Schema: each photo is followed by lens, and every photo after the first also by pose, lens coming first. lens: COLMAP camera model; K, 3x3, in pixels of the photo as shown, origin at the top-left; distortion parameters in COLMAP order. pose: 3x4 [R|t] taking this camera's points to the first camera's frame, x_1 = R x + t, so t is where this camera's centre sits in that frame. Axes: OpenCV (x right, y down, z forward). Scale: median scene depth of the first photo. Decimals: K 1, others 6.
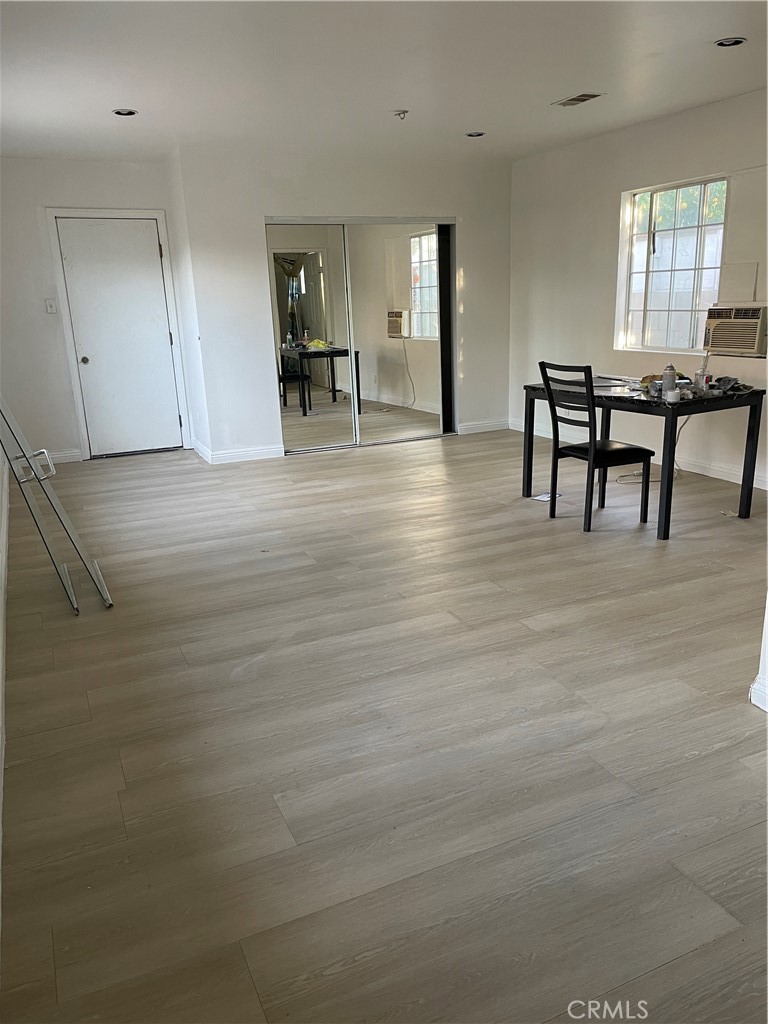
lens RADIAL K [[773.2, 0, 396.8], [0, 773.2, 508.3], [0, 0, 1]] dist [0.081217, -0.107889]
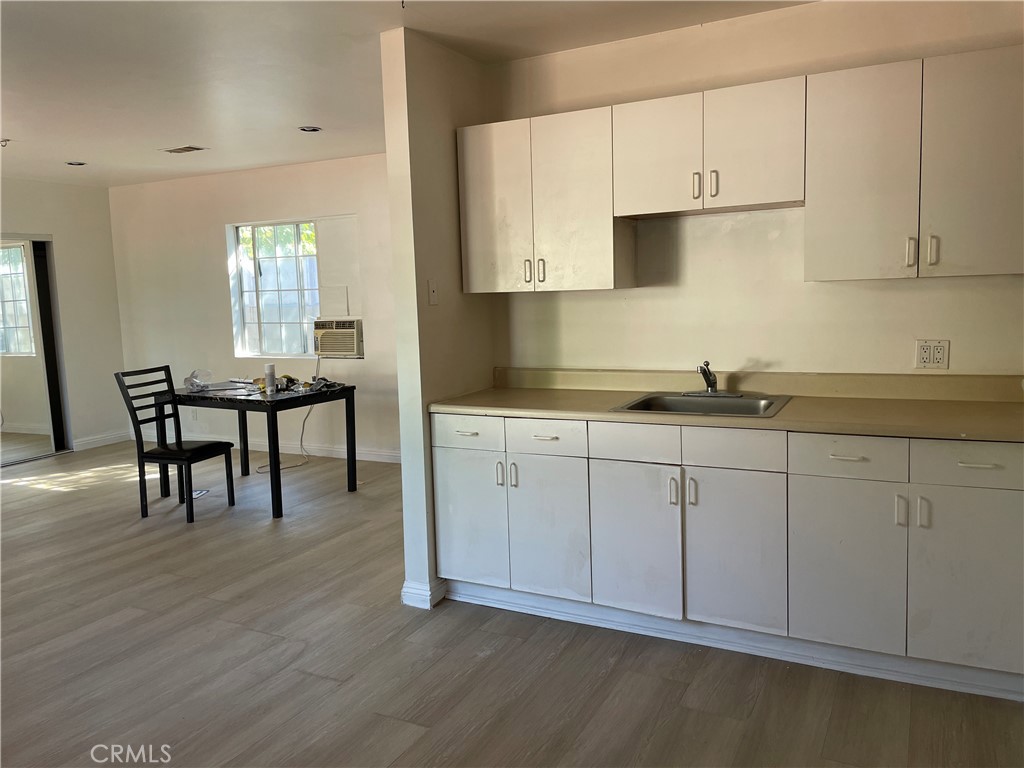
lens RADIAL K [[773.2, 0, 507.9], [0, 773.2, 380.3], [0, 0, 1]] dist [0.081217, -0.107889]
pose [[0.800628, -0.065475, 0.595573, -0.099493], [0.164813, 0.979732, -0.113850, 0.027047], [-0.576048, 0.189310, 0.795192, -0.139744]]
